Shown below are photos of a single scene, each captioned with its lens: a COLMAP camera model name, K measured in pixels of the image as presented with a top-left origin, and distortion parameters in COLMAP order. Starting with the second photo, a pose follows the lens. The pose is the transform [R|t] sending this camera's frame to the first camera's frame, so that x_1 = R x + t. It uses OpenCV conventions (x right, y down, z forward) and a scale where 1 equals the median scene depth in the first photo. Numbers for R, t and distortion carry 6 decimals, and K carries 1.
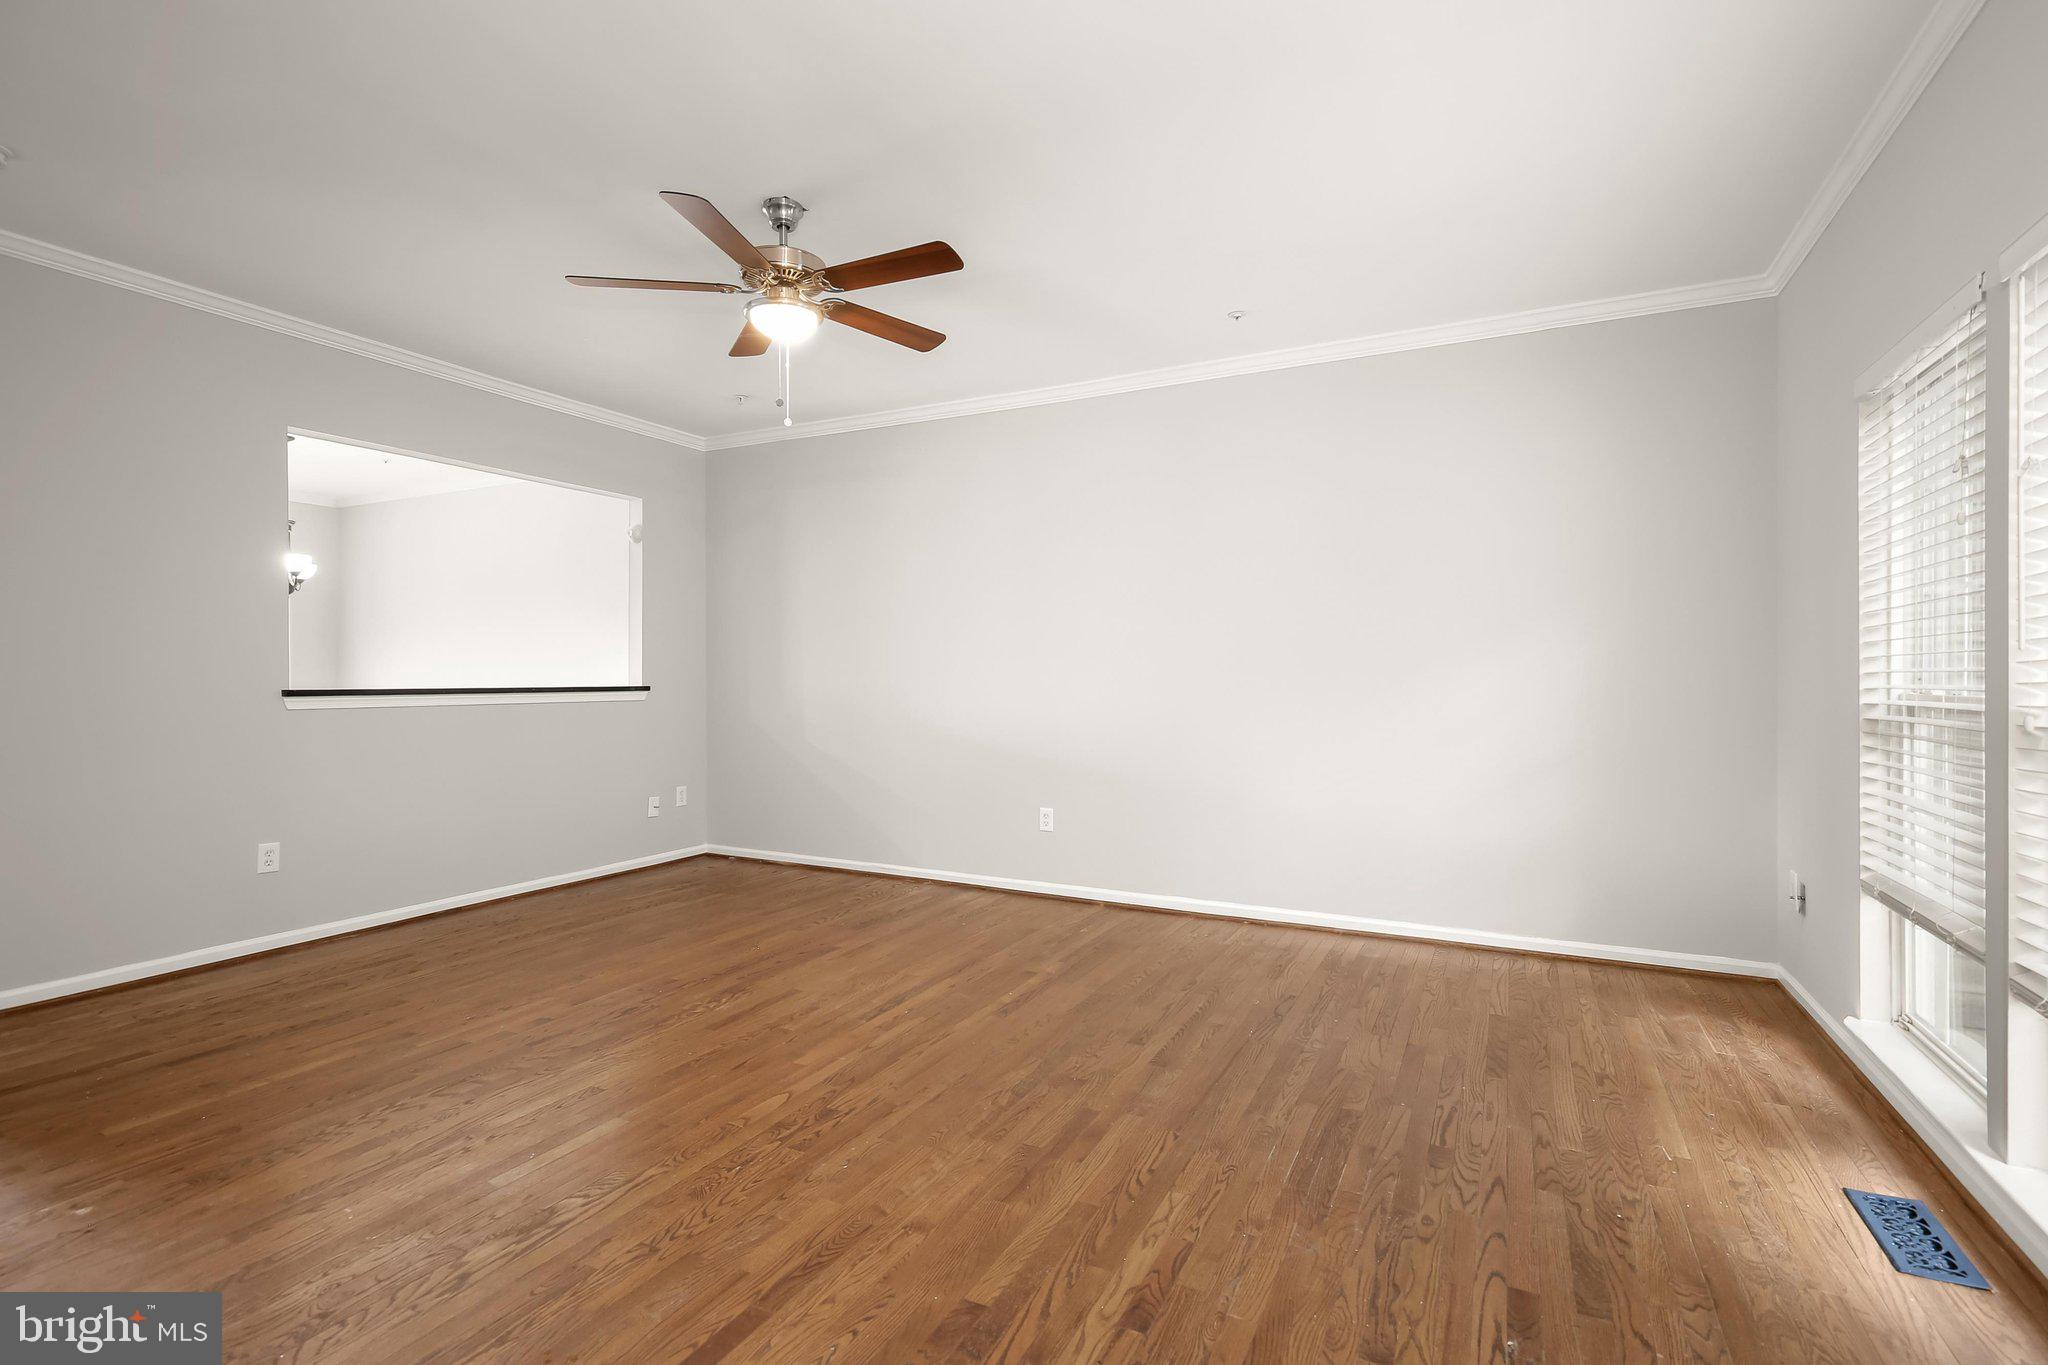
lens RADIAL K [[941.1, 0, 1024.7], [0, 941.1, 674.7], [0, 0, 1]] dist [0.005630, -0.001353]
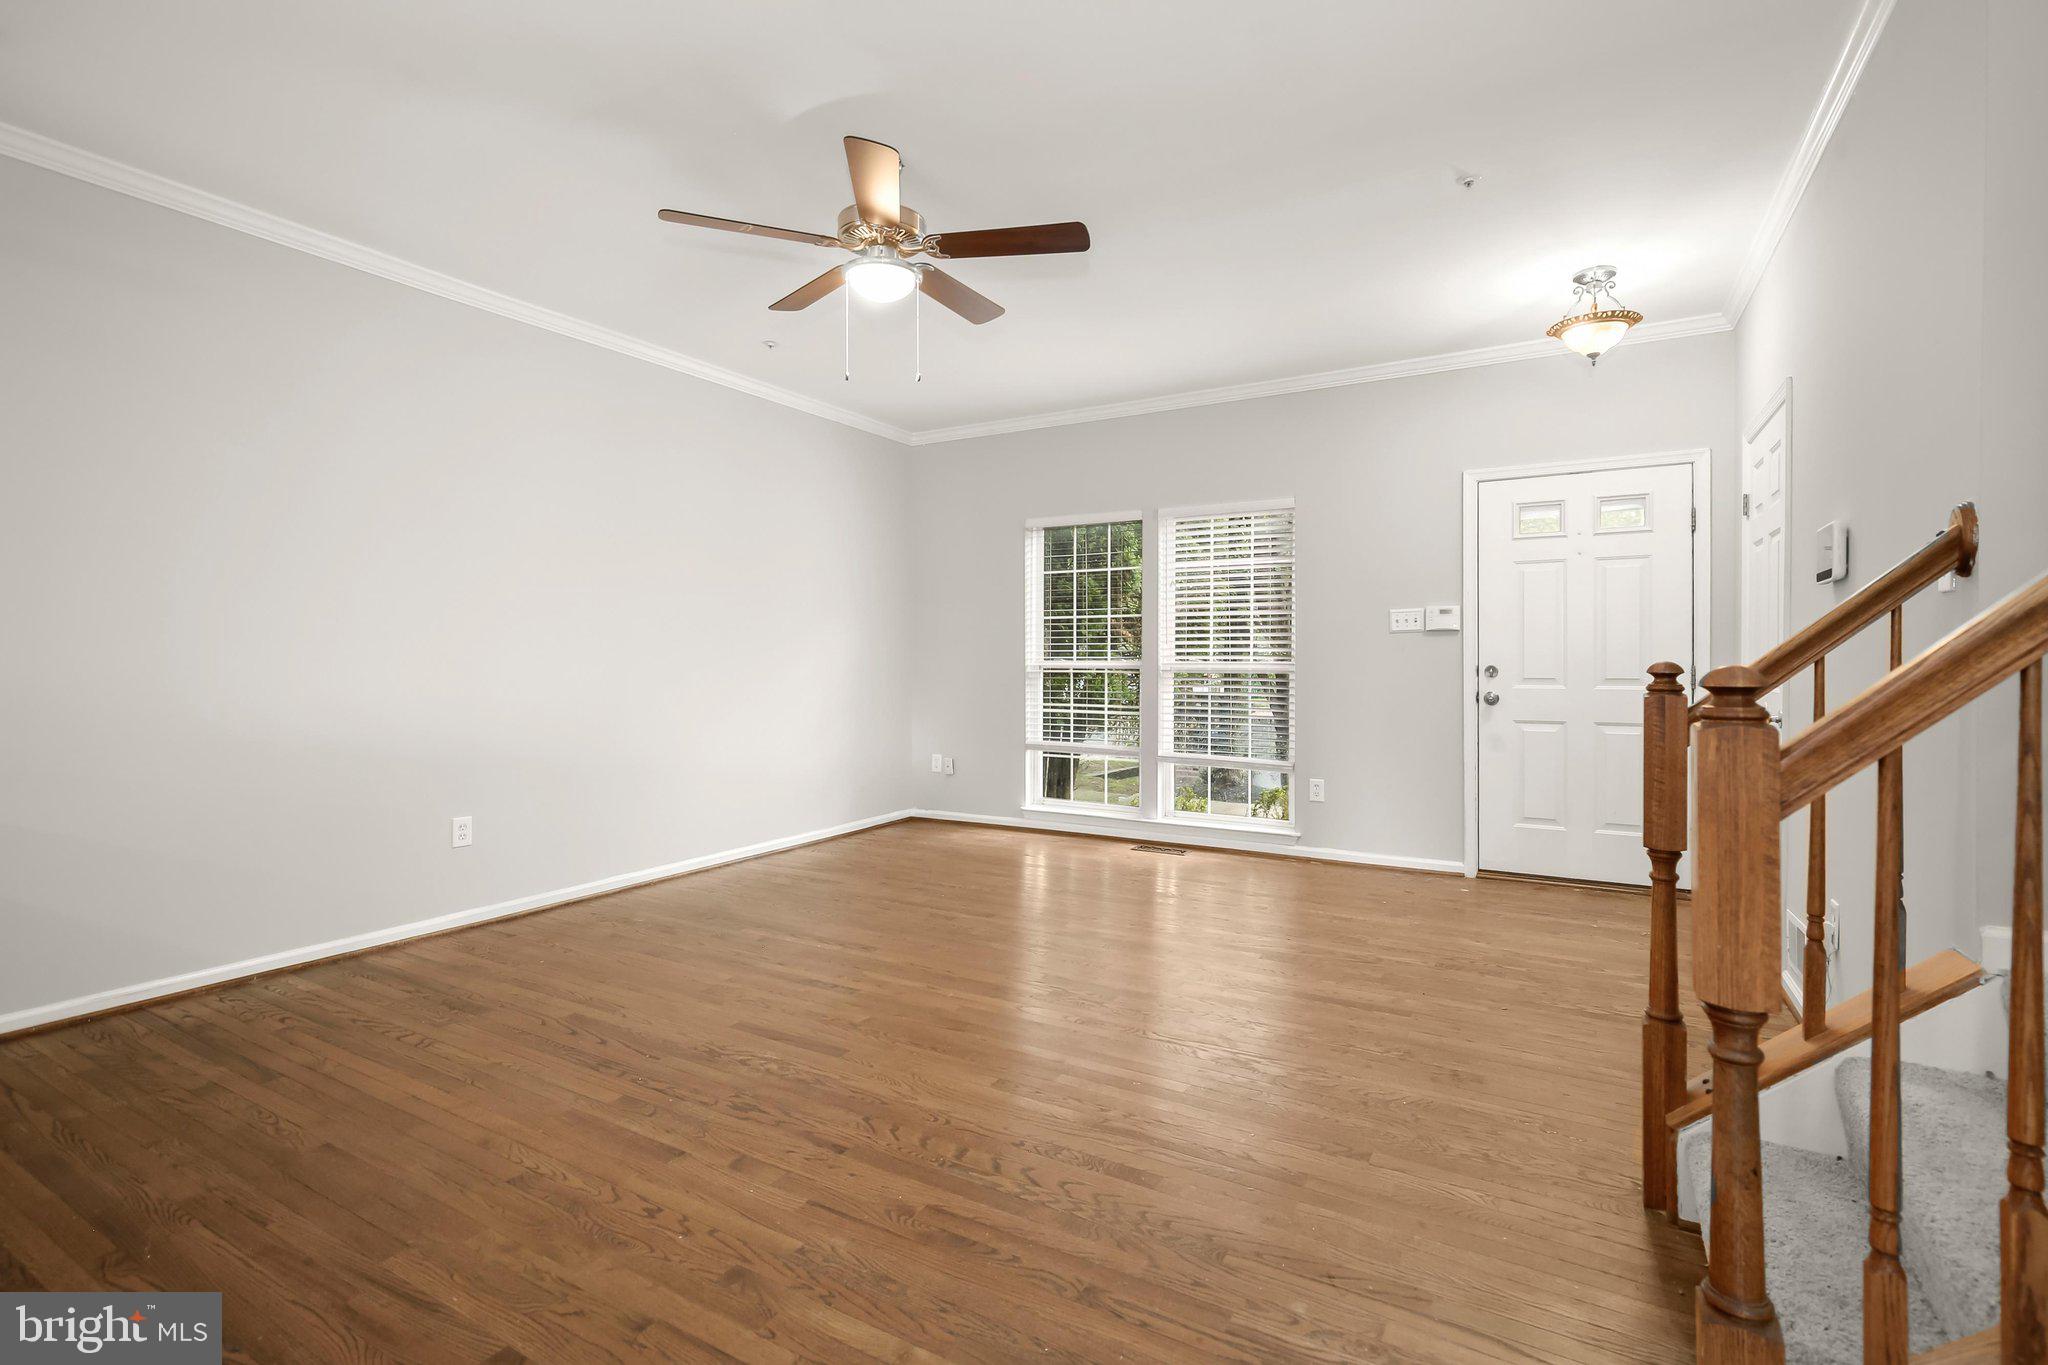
lens RADIAL K [[941.1, 0, 1020.1], [0, 941.1, 671.1], [0, 0, 1]] dist [0.005630, -0.001353]
pose [[0.062160, -0.016725, 0.997926, -1.119058], [-0.004546, 0.999844, 0.017040, 0.005269], [-0.998056, -0.005595, 0.062075, 0.737341]]
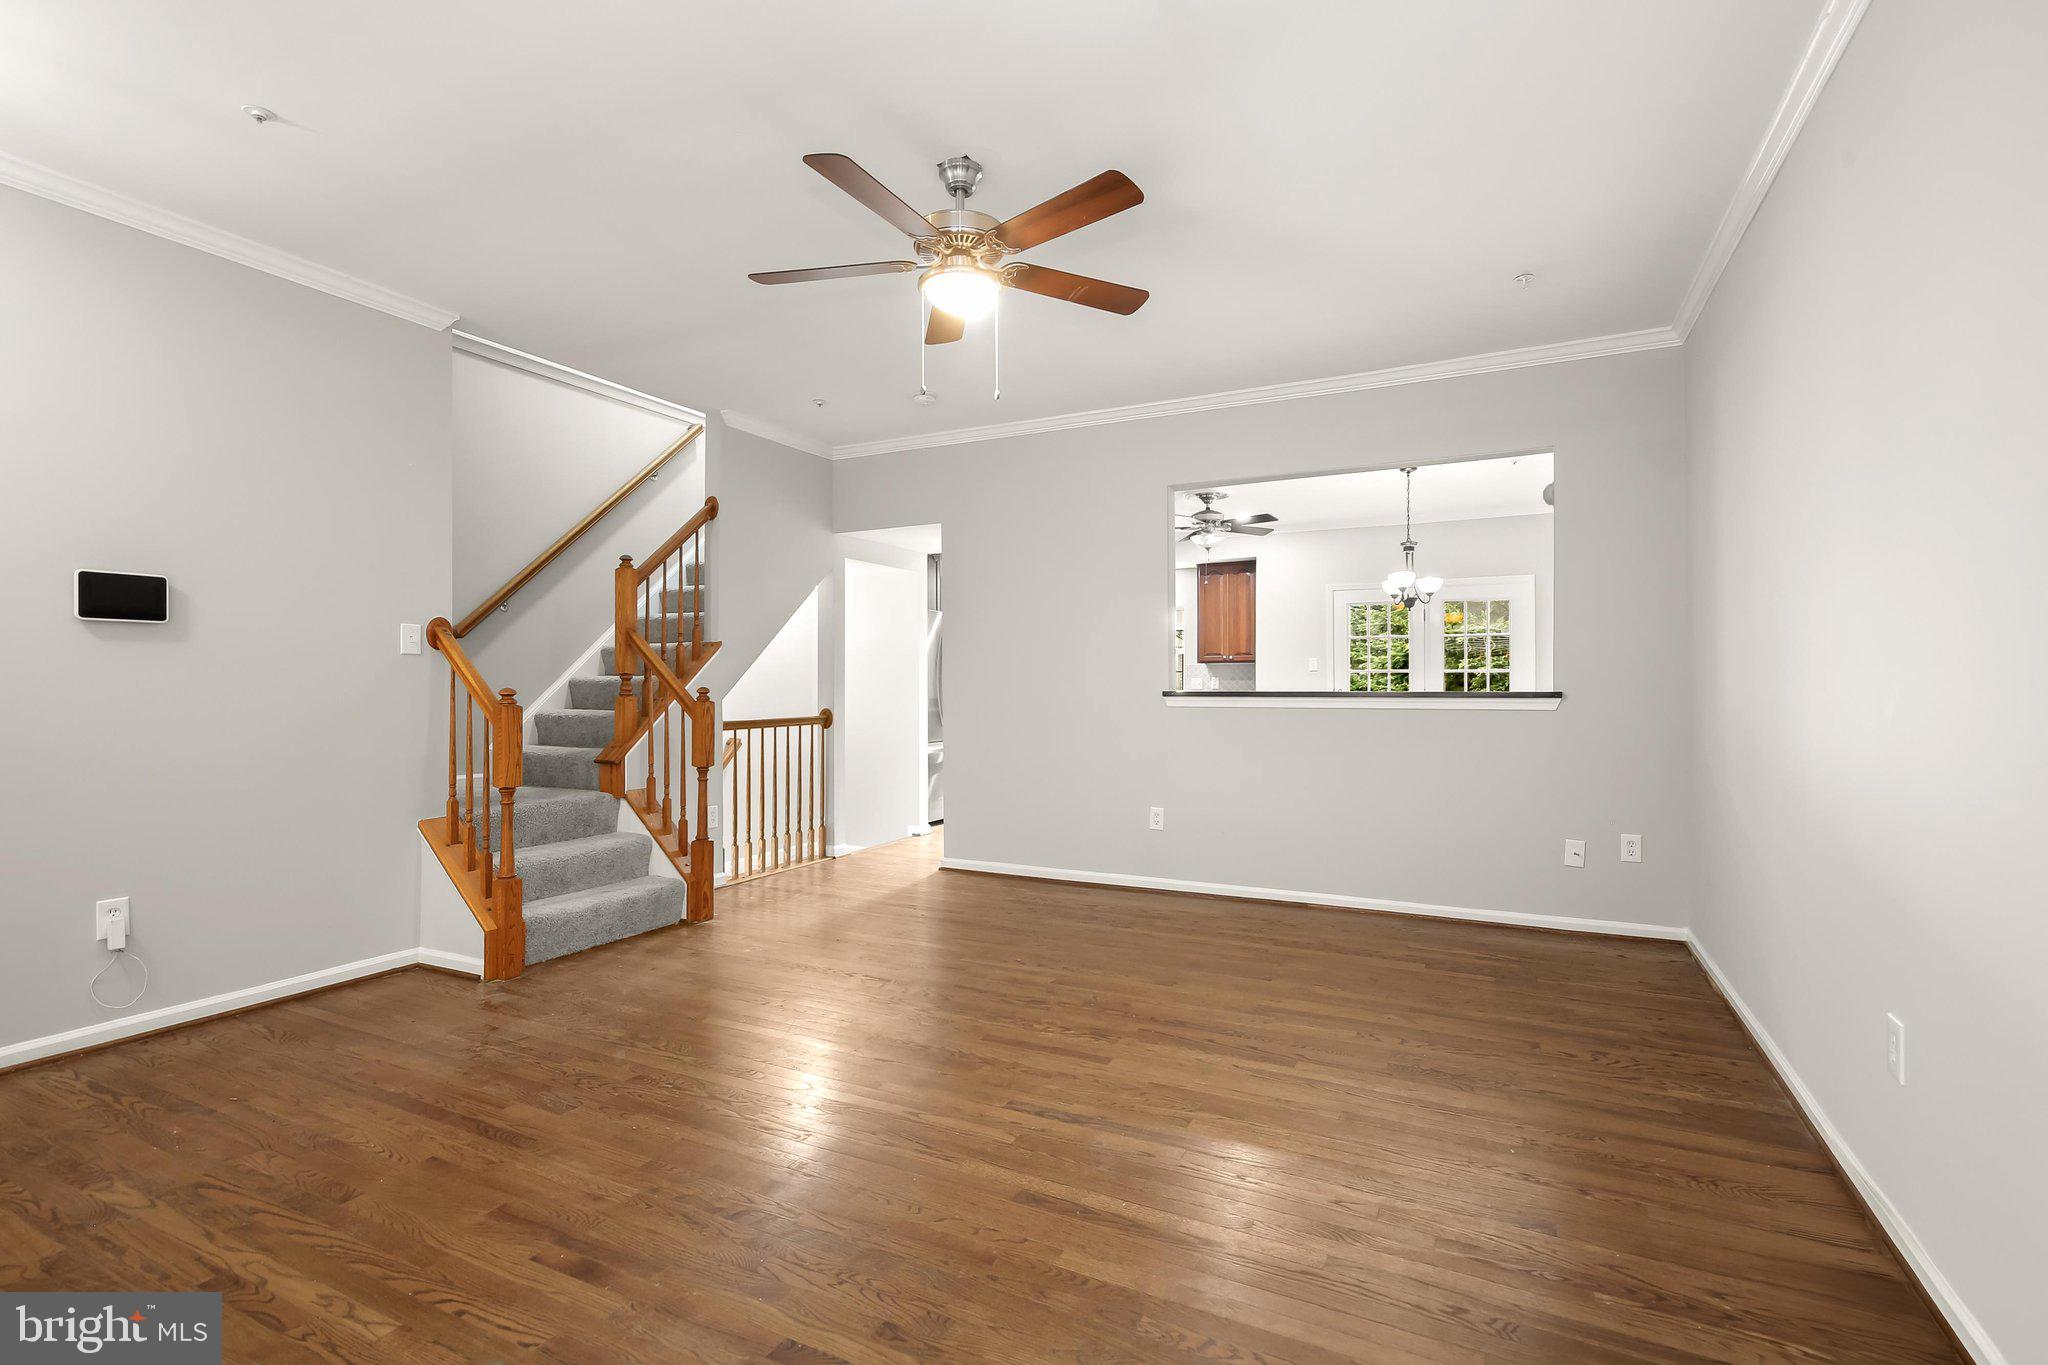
lens RADIAL K [[941.1, 0, 1029.9], [0, 941.1, 681.1], [0, 0, 1]] dist [0.005630, -0.001353]
pose [[0.007650, -0.003318, -0.999965, 0.612848], [0.004909, 0.999983, -0.003280, 0.006979], [0.999959, -0.004883, 0.007666, 0.979434]]
